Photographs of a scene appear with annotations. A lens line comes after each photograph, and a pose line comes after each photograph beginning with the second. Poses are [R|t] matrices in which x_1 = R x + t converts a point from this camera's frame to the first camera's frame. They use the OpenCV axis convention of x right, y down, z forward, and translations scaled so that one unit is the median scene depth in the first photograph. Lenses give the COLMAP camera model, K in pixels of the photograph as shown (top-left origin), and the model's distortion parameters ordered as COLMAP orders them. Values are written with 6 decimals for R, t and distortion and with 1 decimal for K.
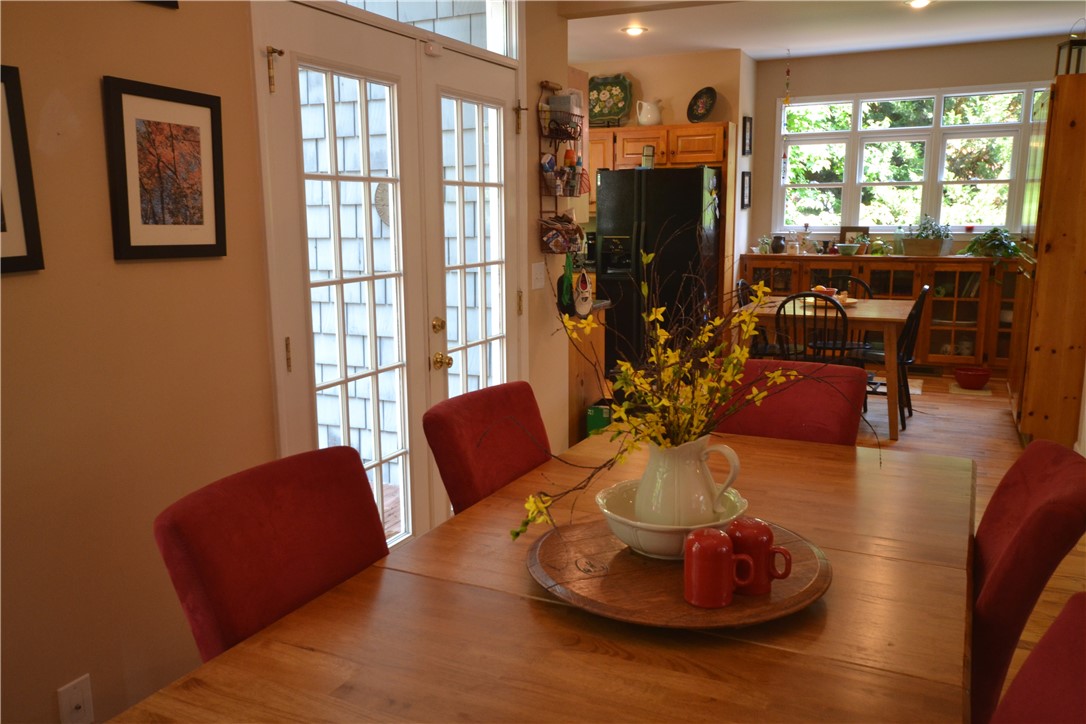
lens RADIAL K [[868.7, 0, 542.7], [0, 868.7, 364.5], [0, 0, 1]] dist [0.013204, 0.022999]
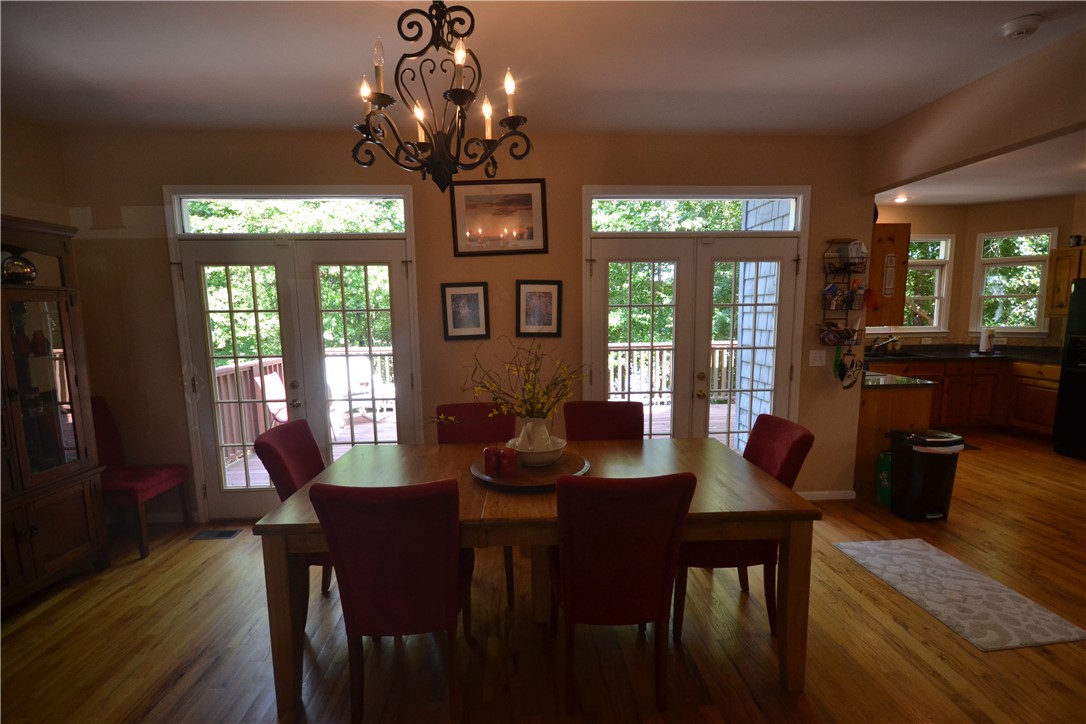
lens RADIAL K [[484.6, 0, 542.9], [0, 484.6, 360.4], [0, 0, 1]] dist [-0.003142, -0.000571]
pose [[0.492267, 0.121967, -0.861857, 0.649046], [-0.147092, 0.987551, 0.055740, -0.090359], [0.857926, 0.099334, 0.504079, 0.135620]]
